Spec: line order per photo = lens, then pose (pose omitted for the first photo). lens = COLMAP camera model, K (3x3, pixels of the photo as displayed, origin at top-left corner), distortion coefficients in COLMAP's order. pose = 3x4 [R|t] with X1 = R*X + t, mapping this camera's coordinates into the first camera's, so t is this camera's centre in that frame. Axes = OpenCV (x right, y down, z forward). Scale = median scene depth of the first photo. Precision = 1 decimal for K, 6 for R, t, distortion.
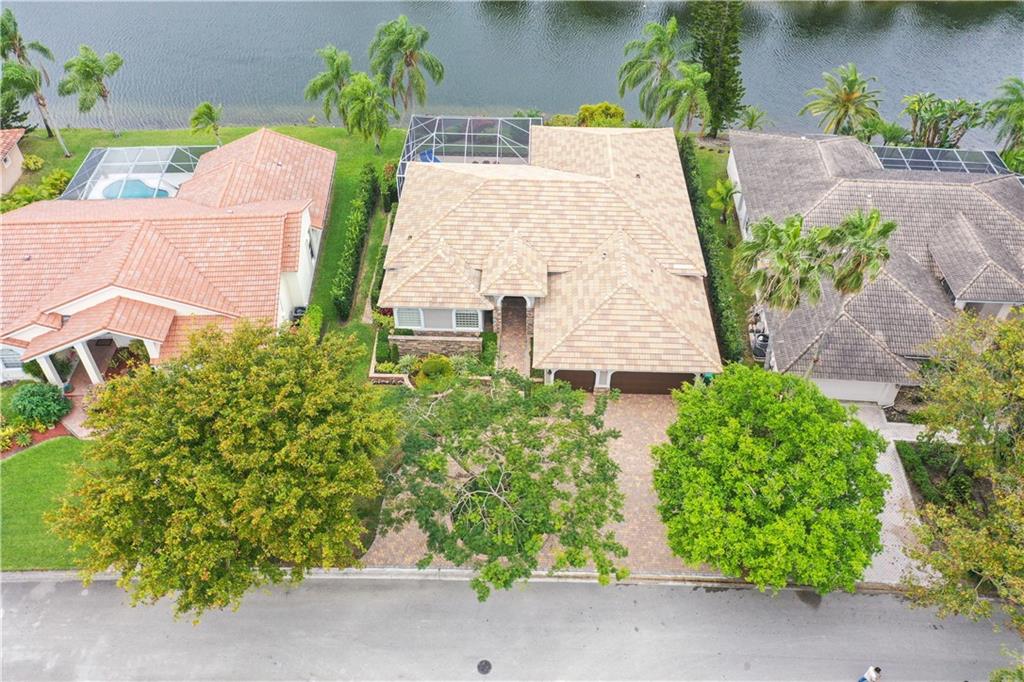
lens RADIAL K [[803.7, 0, 512.0], [0, 803.7, 341.0], [0, 0, 1]] dist [0.017781, -0.000718]
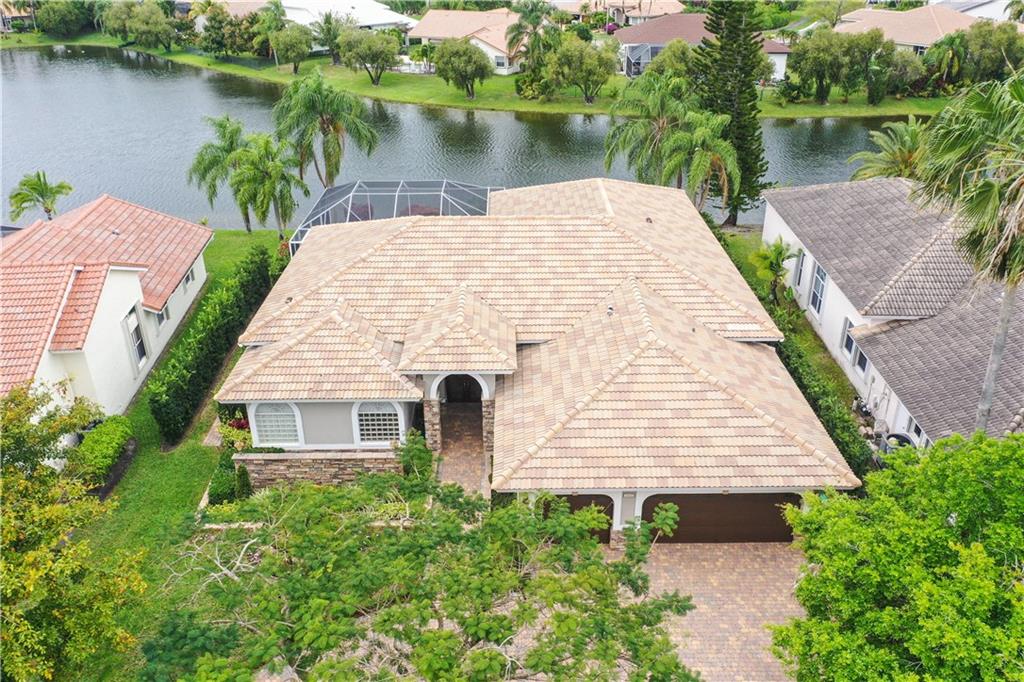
lens RADIAL K [[803.7, 0, 512.0], [0, 803.7, 341.0], [0, 0, 1]] dist [0.017781, -0.000718]
pose [[0.999144, -0.027978, 0.030473, 0.023064], [0.035281, 0.960934, -0.274519, 0.076775], [-0.021602, 0.275359, 0.961099, 0.436368]]
